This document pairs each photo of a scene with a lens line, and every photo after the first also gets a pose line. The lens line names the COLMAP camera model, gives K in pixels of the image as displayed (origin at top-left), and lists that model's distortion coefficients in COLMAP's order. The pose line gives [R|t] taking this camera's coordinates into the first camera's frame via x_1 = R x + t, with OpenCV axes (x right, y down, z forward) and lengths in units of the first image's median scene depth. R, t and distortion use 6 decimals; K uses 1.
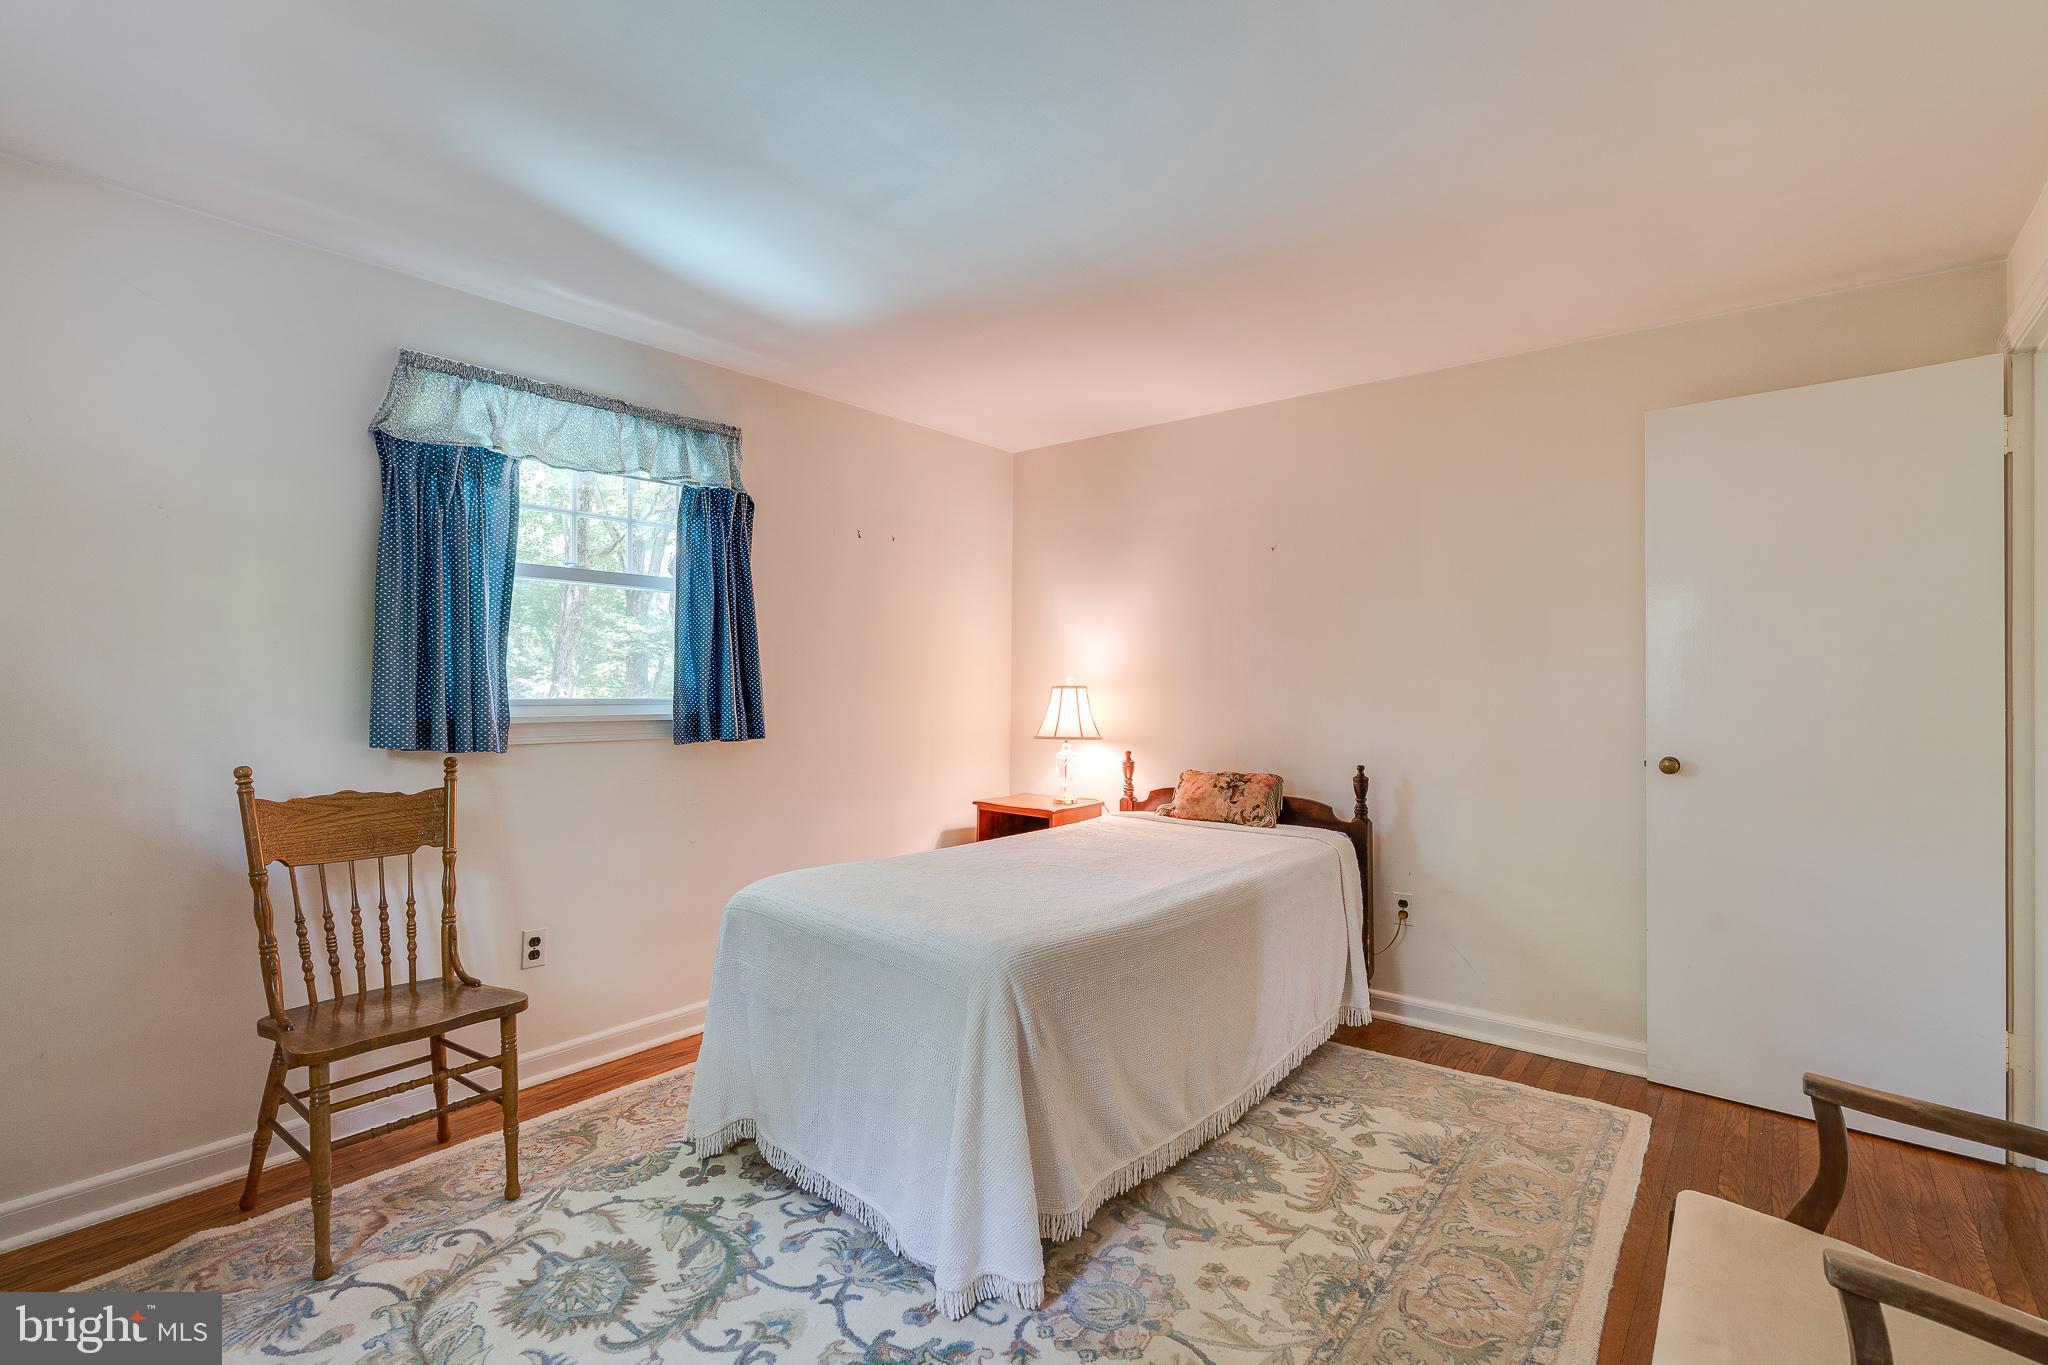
lens RADIAL K [[931.5, 0, 1029.3], [0, 931.5, 671.0], [0, 0, 1]] dist [-0.002060, 0.000061]
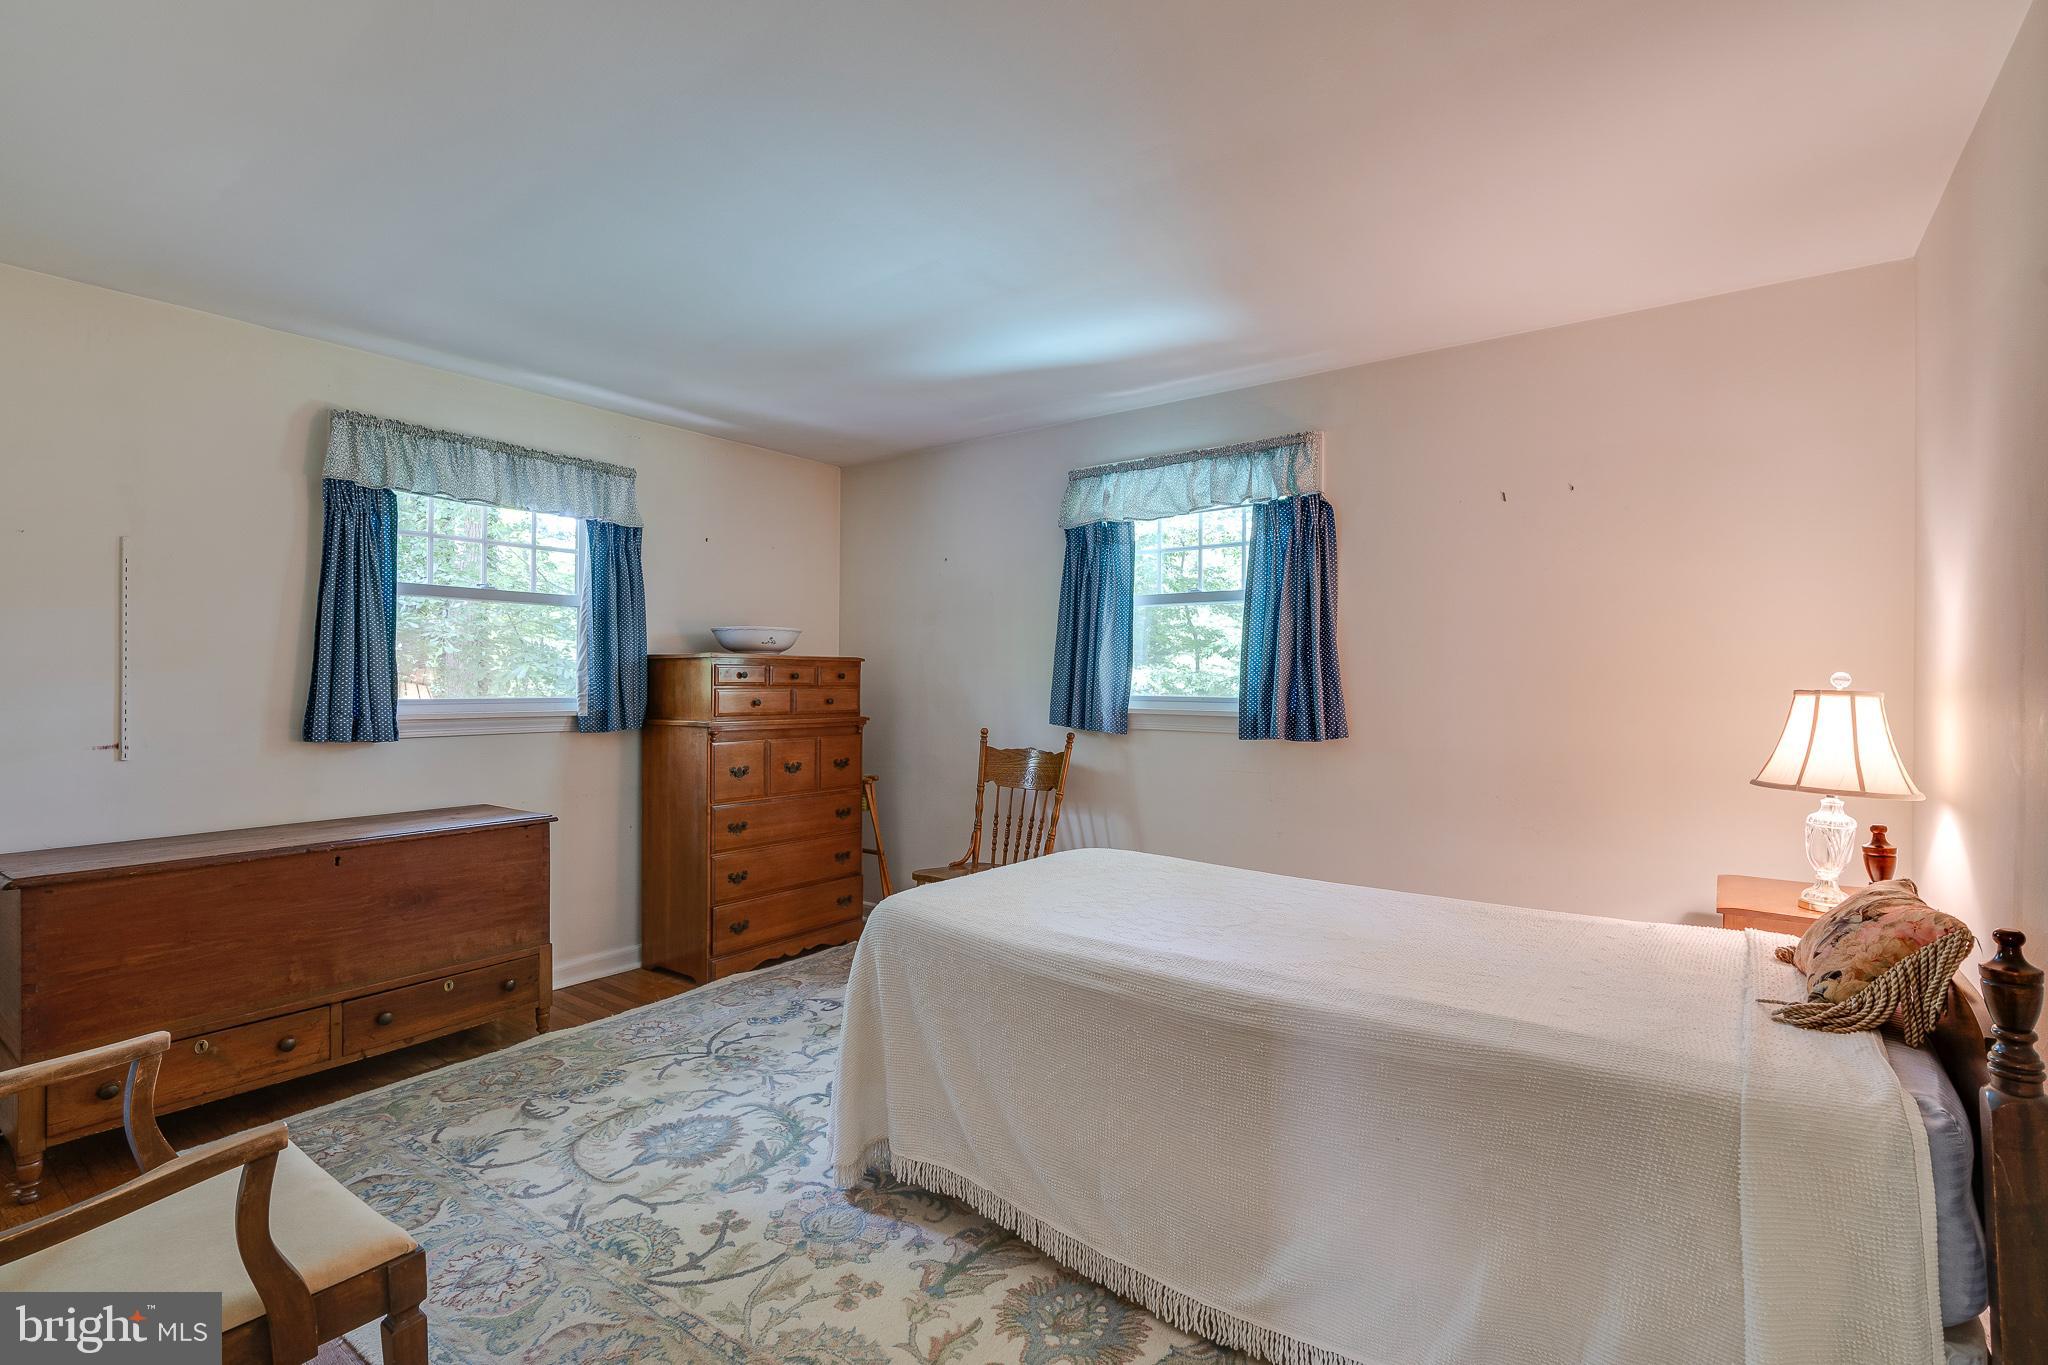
lens RADIAL K [[932.0, 0, 1026.3], [0, 932.0, 679.5], [0, 0, 1]] dist [-0.005382, 0.000292]
pose [[0.051633, -0.007755, -0.998636, 0.763230], [0.008880, 0.999934, -0.007306, 0.013690], [0.998627, -0.008491, 0.051699, 0.726409]]
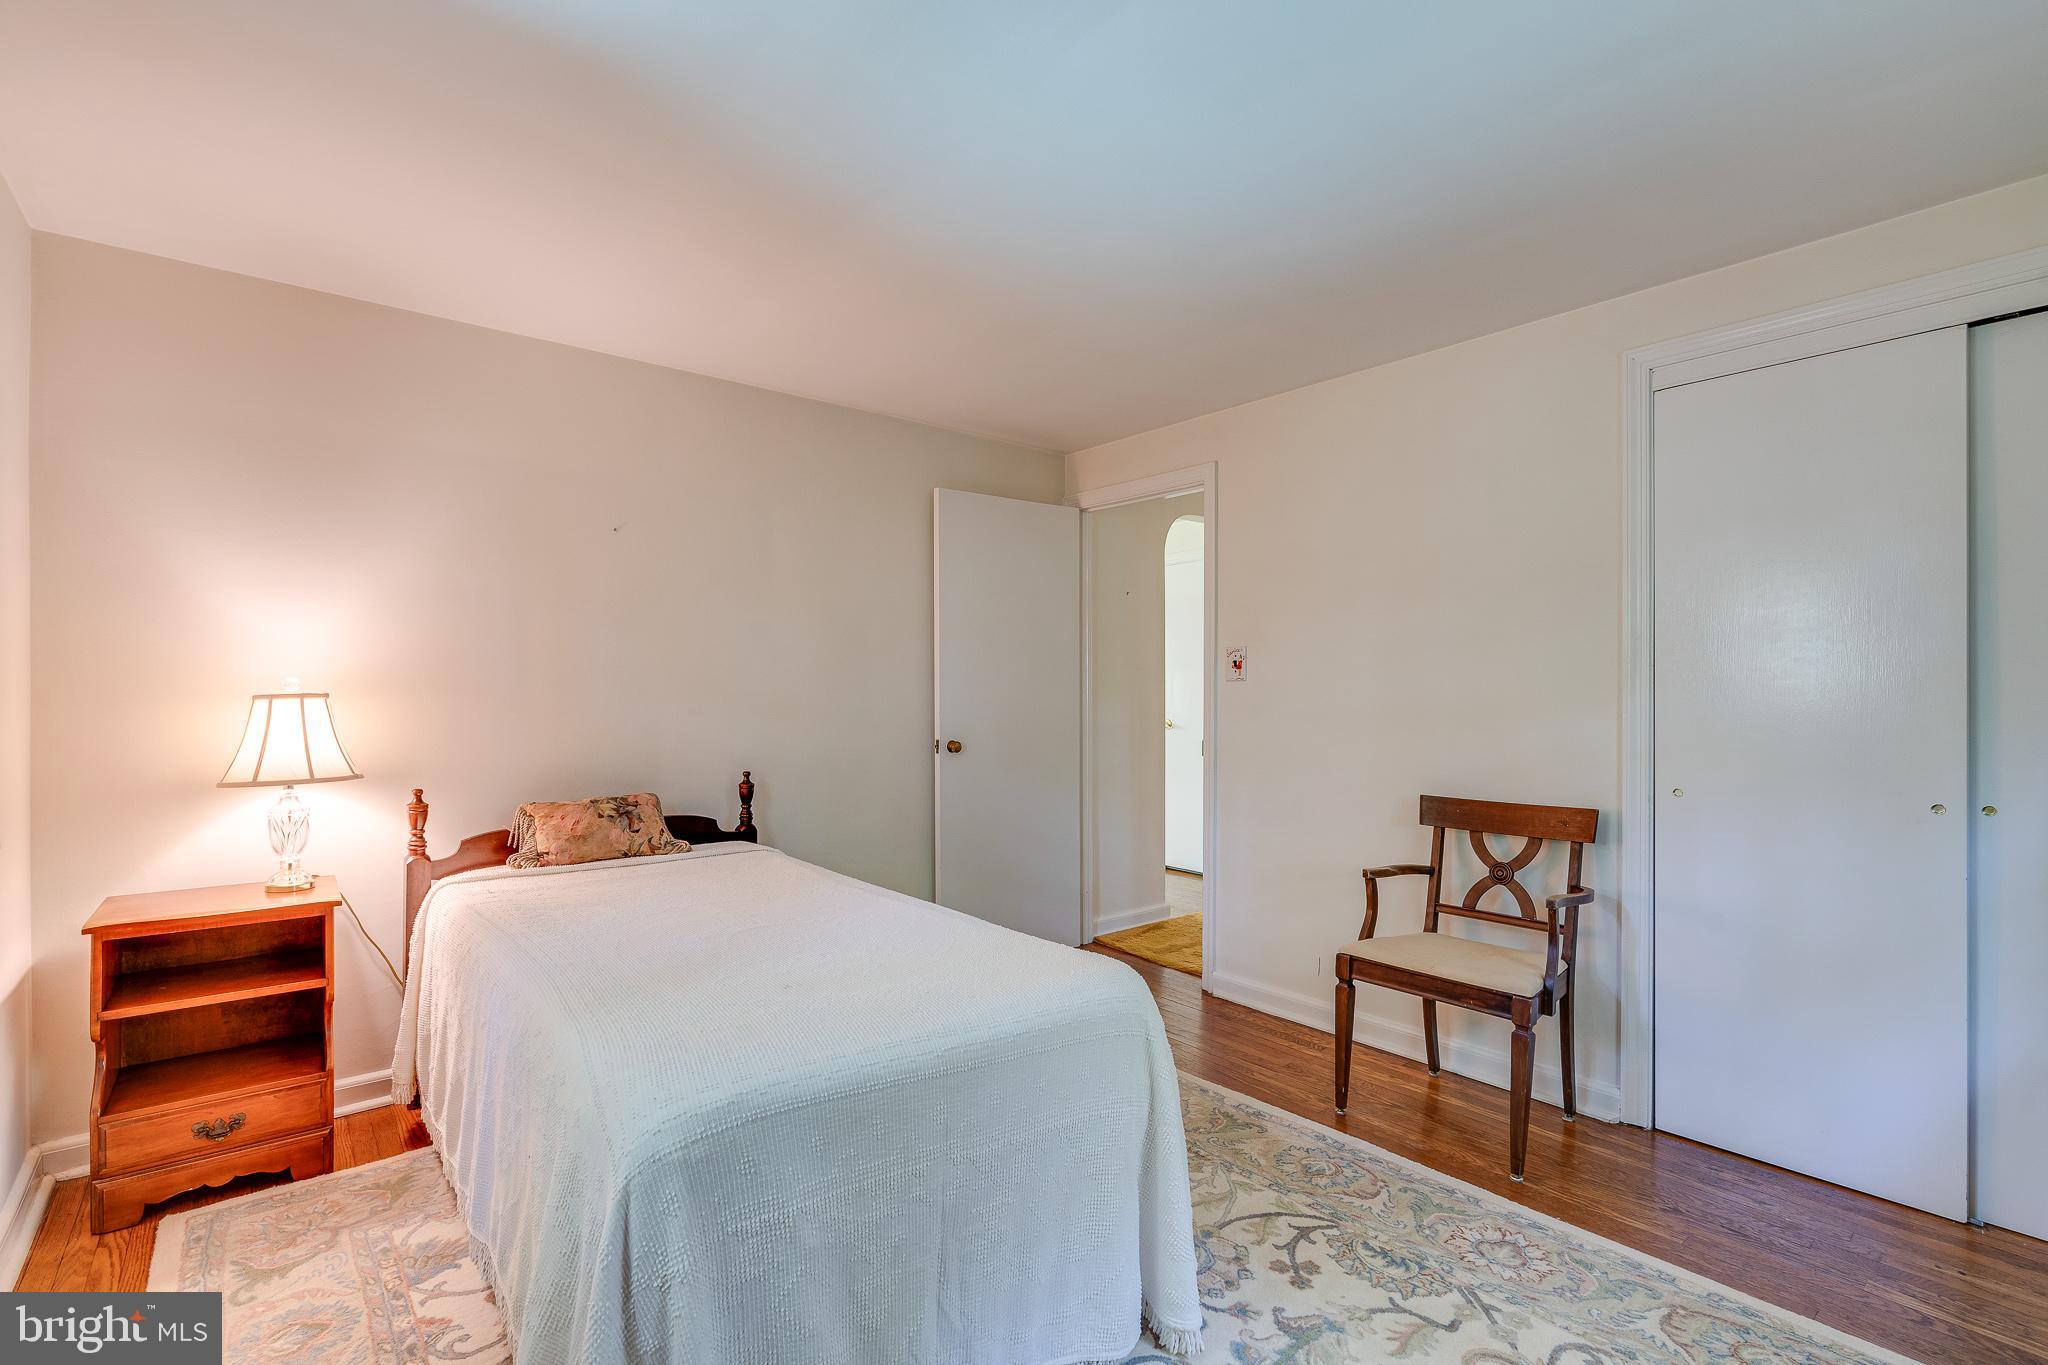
lens RADIAL K [[932.0, 0, 1026.3], [0, 932.0, 679.5], [0, 0, 1]] dist [-0.005382, 0.000292]
pose [[0.195455, 0.008041, 0.980680, -0.635310], [-0.010728, 0.999924, -0.006060, 0.008015], [-0.980654, -0.009336, 0.195526, 0.594190]]
